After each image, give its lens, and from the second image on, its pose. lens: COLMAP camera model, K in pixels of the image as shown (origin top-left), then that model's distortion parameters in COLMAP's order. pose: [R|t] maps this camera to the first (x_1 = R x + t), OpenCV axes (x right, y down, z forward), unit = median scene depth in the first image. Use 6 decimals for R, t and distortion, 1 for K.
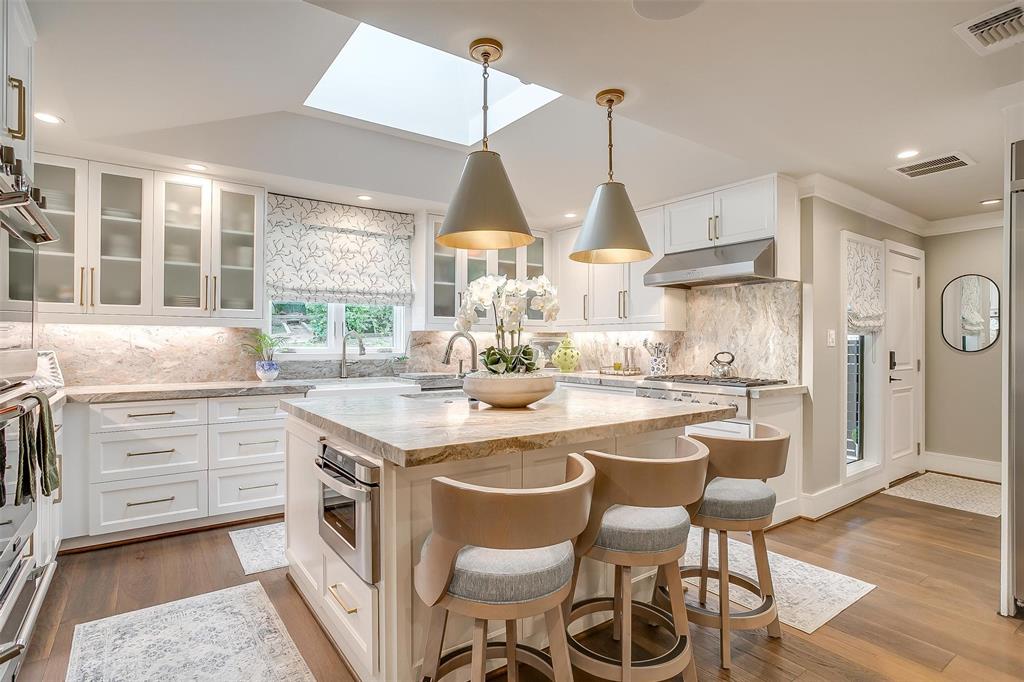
lens RADIAL K [[520.8, 0, 504.4], [0, 520.8, 338.1], [0, 0, 1]] dist [-0.058344, 0.033533]
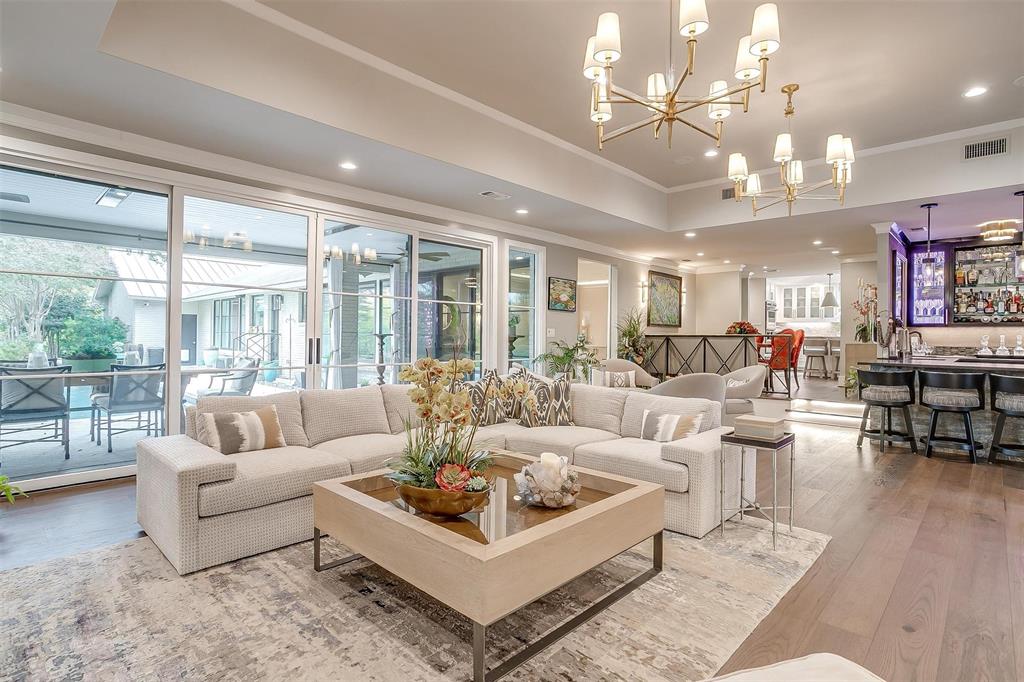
lens RADIAL K [[516.4, 0, 506.6], [0, 516.4, 333.7], [0, 0, 1]] dist [-0.052276, 0.030457]
pose [[0.189421, -0.002956, -0.981892, 2.708490], [-0.005336, 0.999978, -0.004040, 0.089254], [0.981881, 0.006004, 0.189401, -2.039030]]
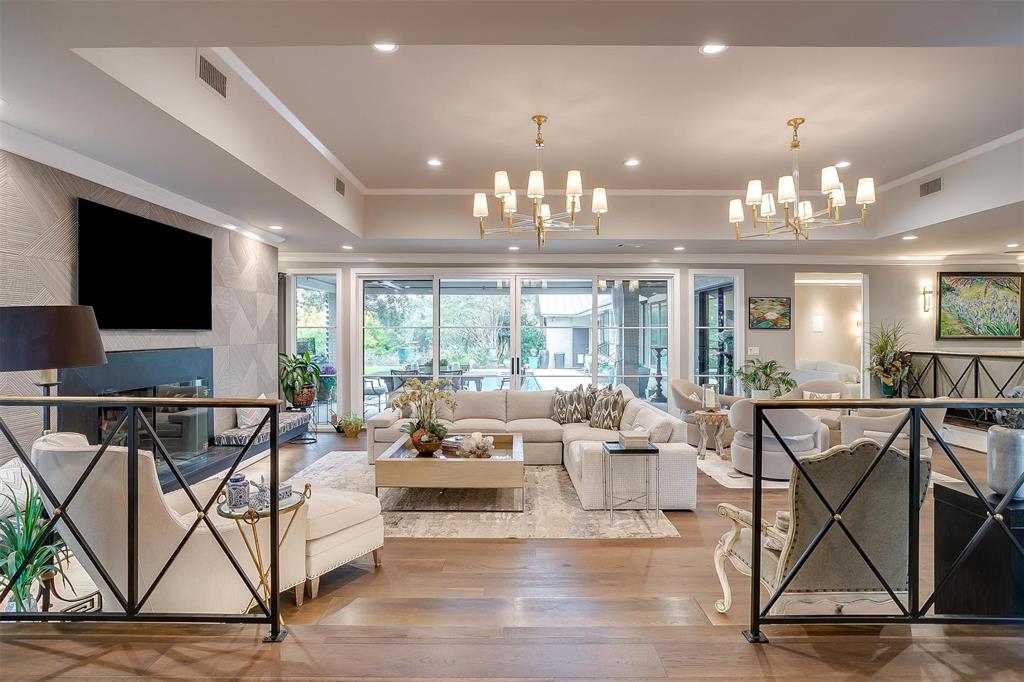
lens RADIAL K [[523.5, 0, 509.0], [0, 523.5, 334.3], [0, 0, 1]] dist [-0.059153, 0.032789]
pose [[-0.582477, -0.001398, -0.812846, 3.036850], [0.004779, 0.999975, -0.005145, 0.012687], [0.812833, -0.006881, -0.582456, -1.038640]]
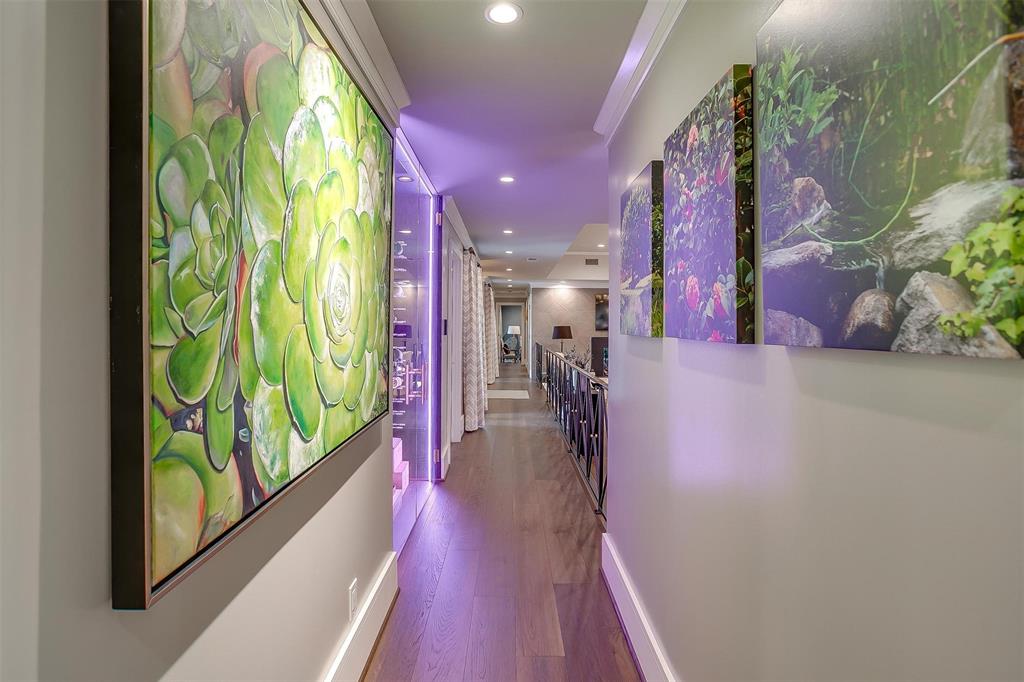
lens RADIAL K [[520.8, 0, 504.4], [0, 520.8, 338.1], [0, 0, 1]] dist [-0.058344, 0.033533]
pose [[-0.811033, -0.018255, 0.584716, 1.165489], [-0.010158, 0.999802, 0.017125, -0.009250], [-0.584913, 0.007950, -0.811057, 0.994315]]
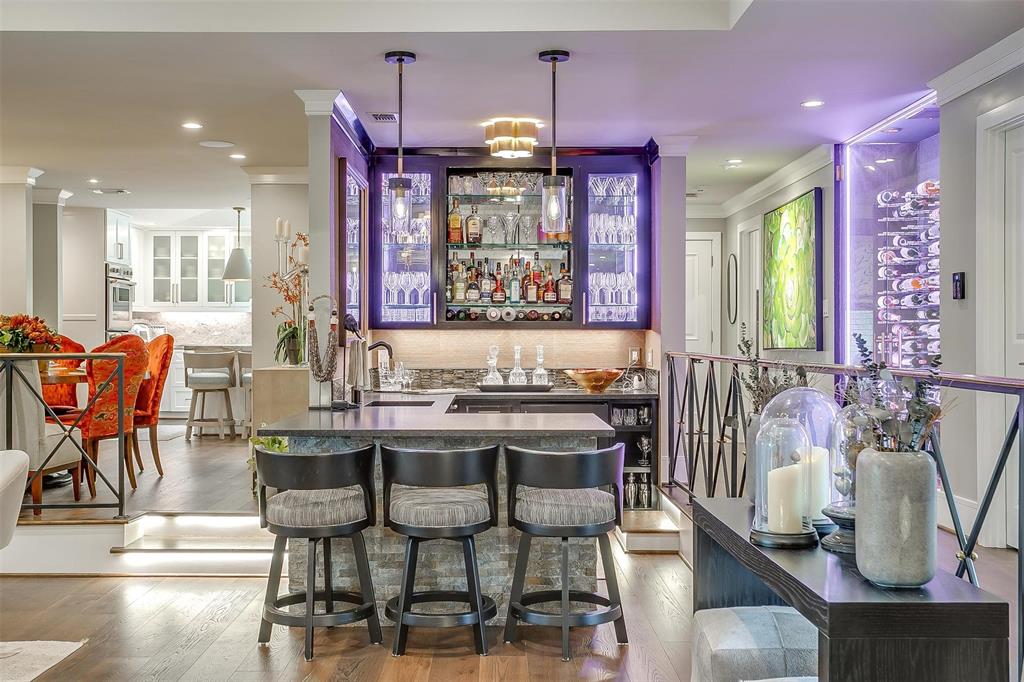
lens RADIAL K [[1097.0, 0, 501.6], [0, 1097.0, 337.5], [0, 0, 1]] dist [-0.003900, 0.000366]
pose [[0.821142, -0.001548, -0.570722, 2.377088], [0.005946, 0.999965, 0.005843, 0.047771], [0.570693, -0.008191, 0.821123, -1.600392]]
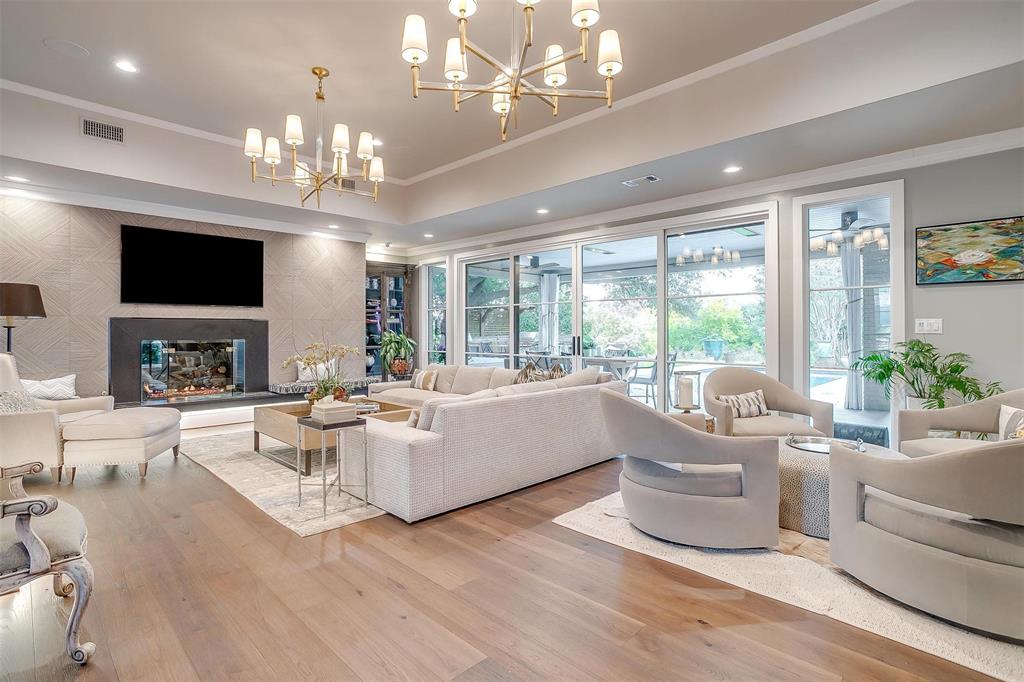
lens RADIAL K [[501.3, 0, 503.8], [0, 501.3, 329.5], [0, 0, 1]] dist [-0.047890, 0.028268]
pose [[-0.984968, -0.001108, -0.172733, 1.827712], [0.001114, 0.999918, -0.012765, 0.097118], [0.172733, -0.012765, -0.984886, -0.538465]]
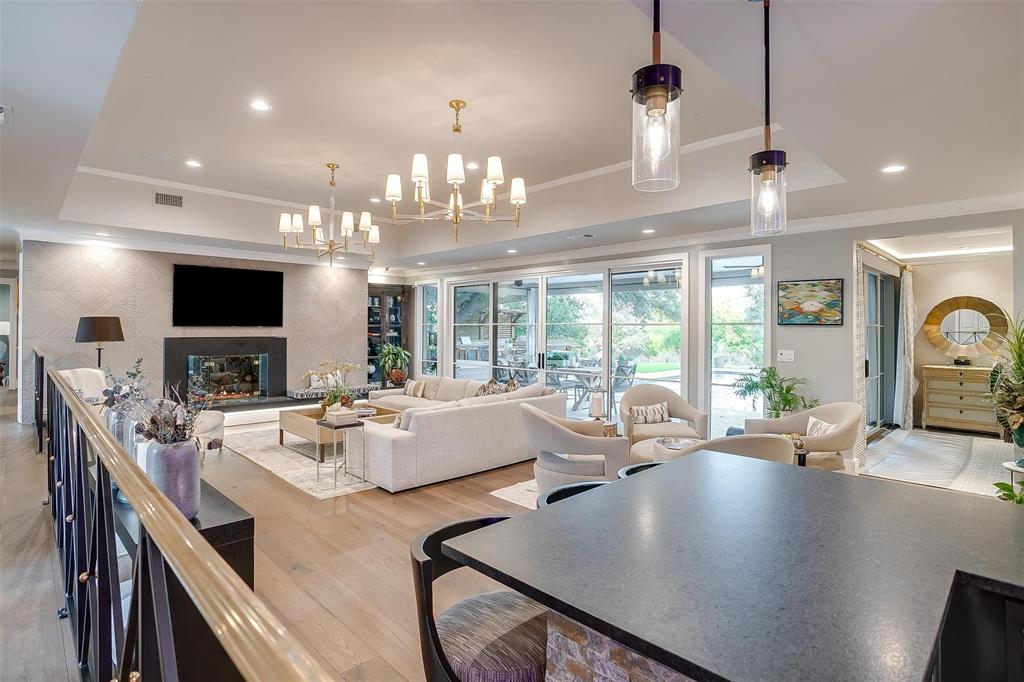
lens RADIAL K [[516.5, 0, 504.3], [0, 516.5, 325.6], [0, 0, 1]] dist [-0.053145, 0.031431]
pose [[-0.987690, -0.007799, -0.156230, 1.766408], [-0.005674, 0.999885, -0.014046, 0.011285], [0.156321, -0.012987, -0.987621, -0.083716]]
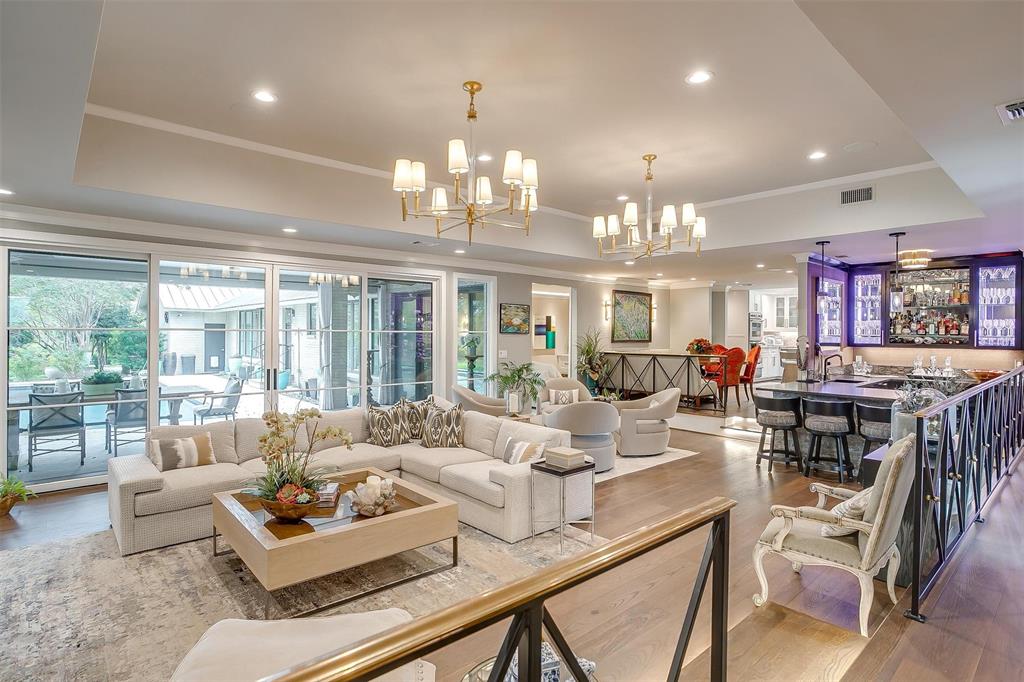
lens RADIAL K [[527.7, 0, 502.2], [0, 527.7, 332.6], [0, 0, 1]] dist [-0.056540, 0.031434]
pose [[0.104443, -0.000286, -0.994531, 3.024730], [0.000344, 1.000000, -0.000252, -0.018573], [0.994531, -0.000316, 0.104443, -1.715653]]
